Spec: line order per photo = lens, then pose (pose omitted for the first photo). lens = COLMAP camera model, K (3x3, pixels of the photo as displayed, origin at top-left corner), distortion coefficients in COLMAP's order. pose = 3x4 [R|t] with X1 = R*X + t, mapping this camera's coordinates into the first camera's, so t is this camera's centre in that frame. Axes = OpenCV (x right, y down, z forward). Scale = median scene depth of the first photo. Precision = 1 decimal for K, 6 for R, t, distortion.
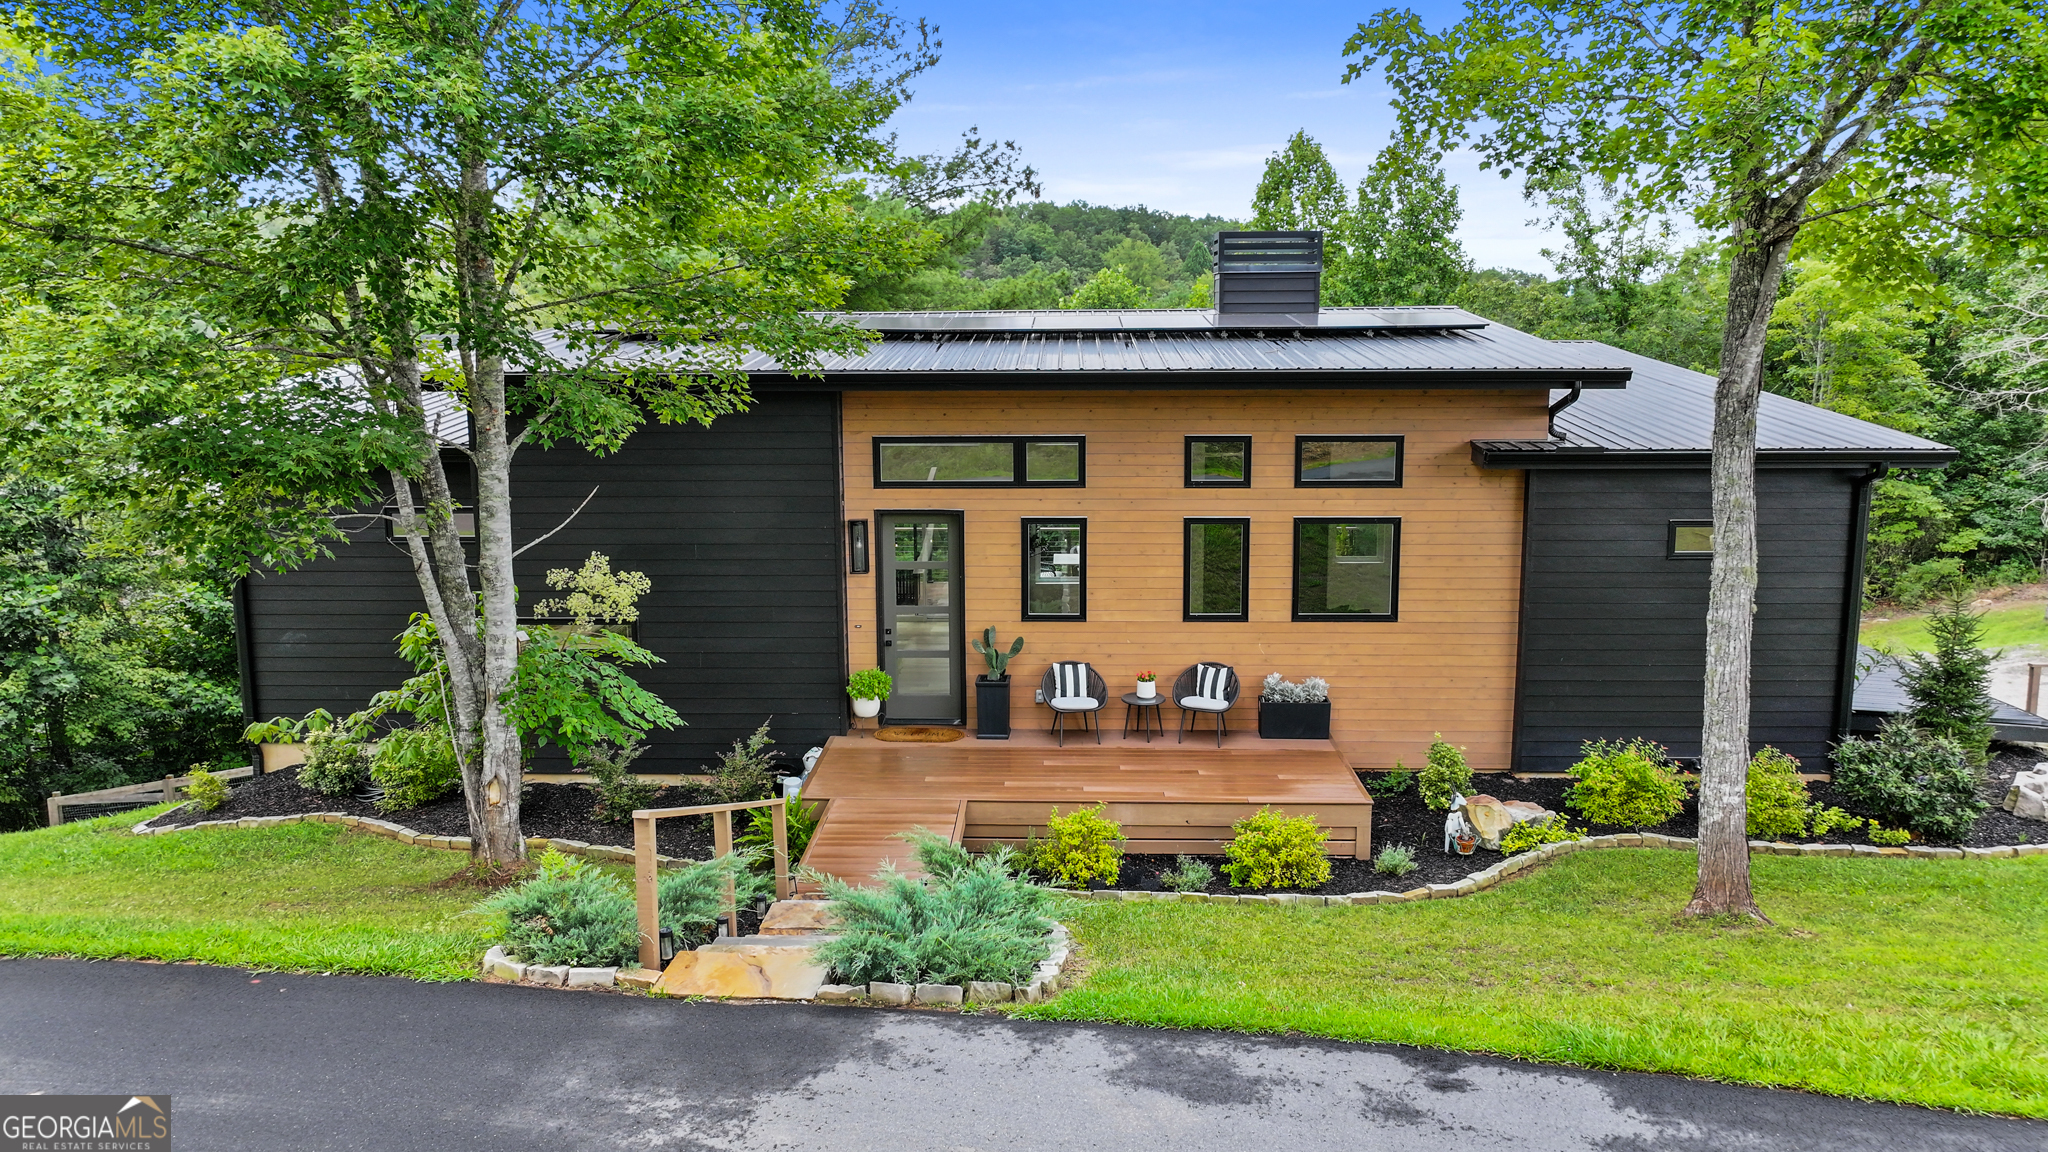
lens RADIAL K [[1452.7, 0, 1019.1], [0, 1452.7, 584.7], [0, 0, 1]] dist [0.002714, -0.002014]
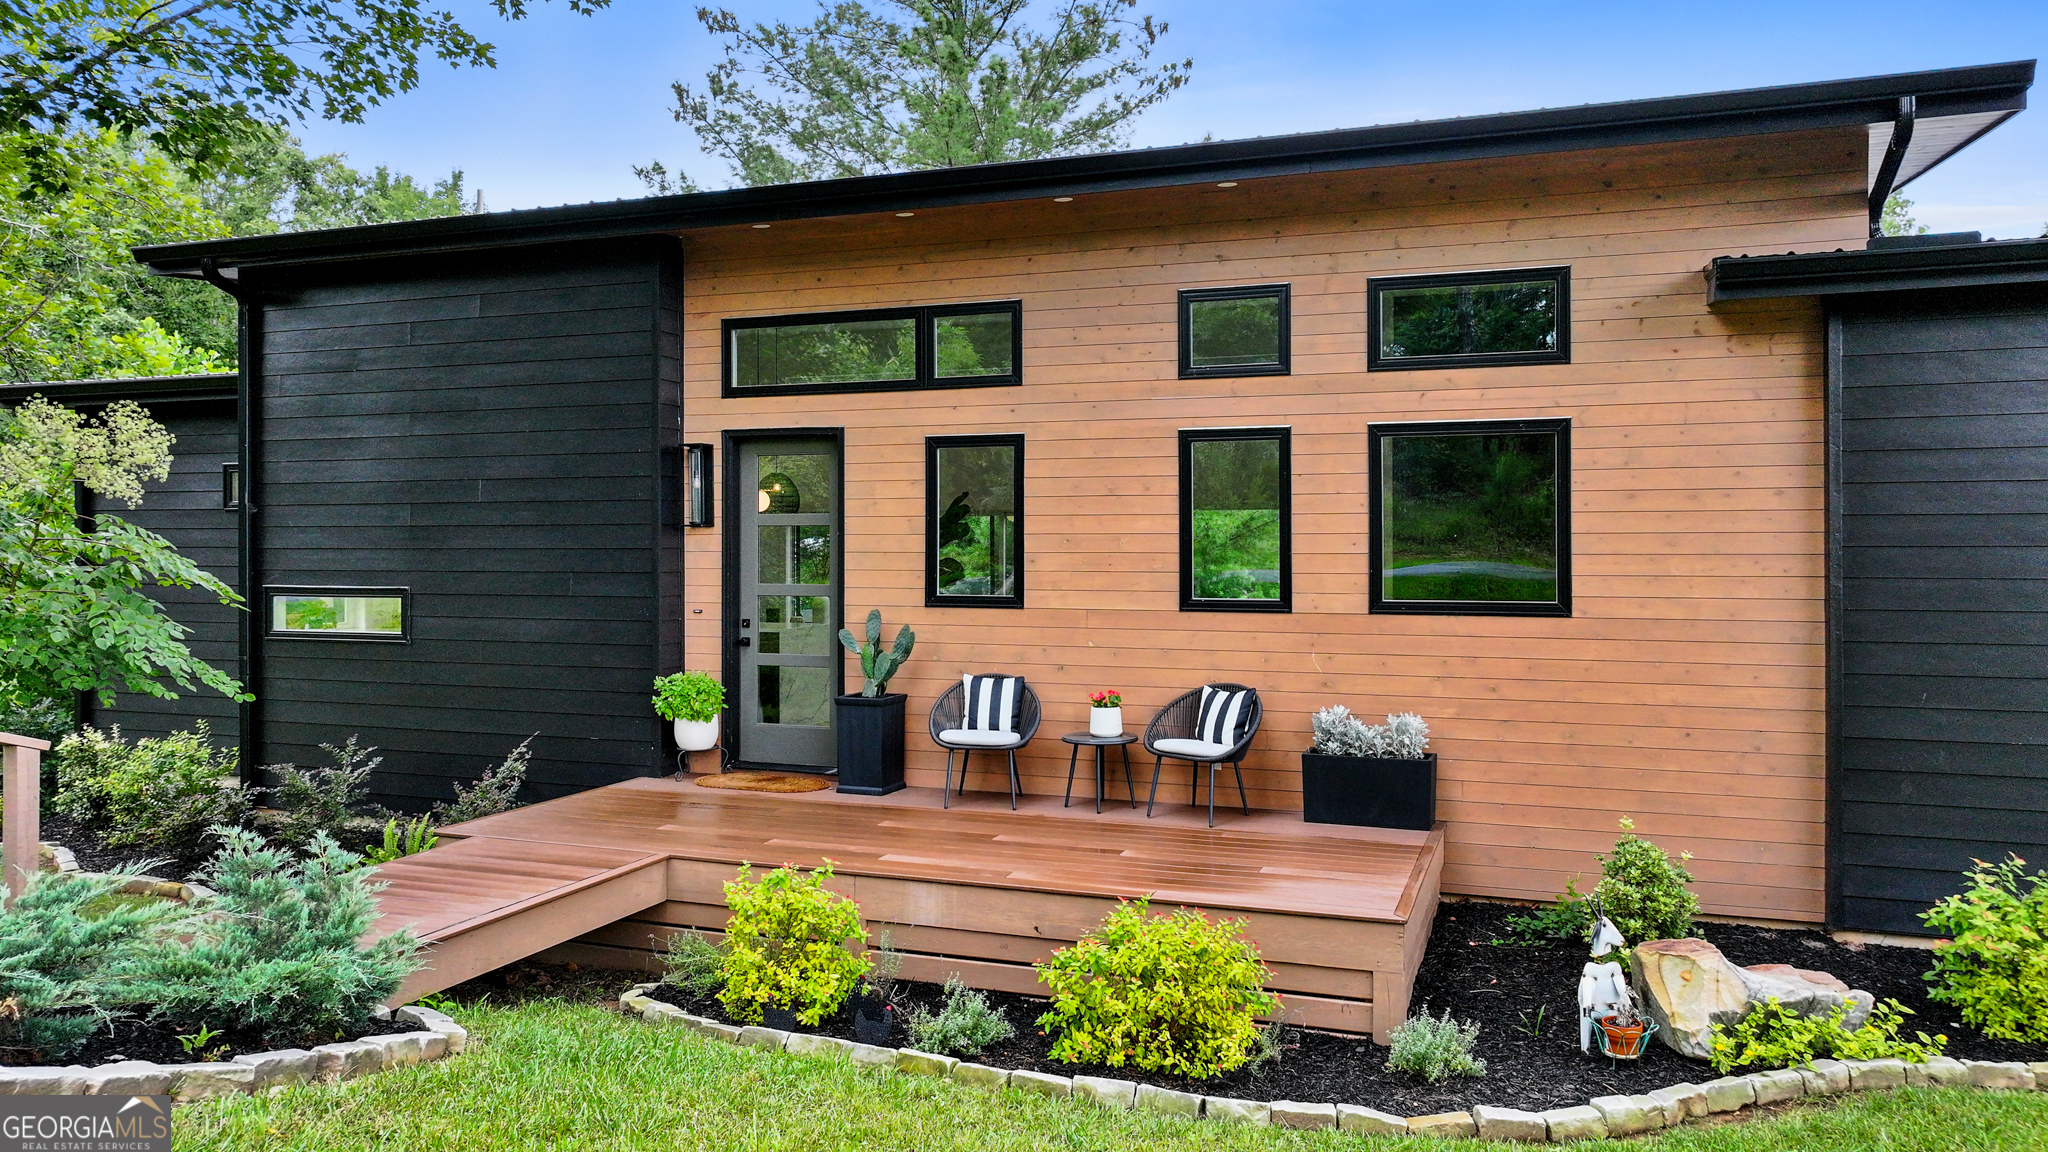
lens RADIAL K [[1467.7, 0, 1010.5], [0, 1467.7, 550.3], [0, 0, 1]] dist [0.007559, -0.000289]
pose [[0.948301, 0.008025, -0.317271, 0.238911], [-0.062466, 0.984846, -0.161794, 0.102675], [0.311164, 0.173248, 0.934431, 0.433846]]
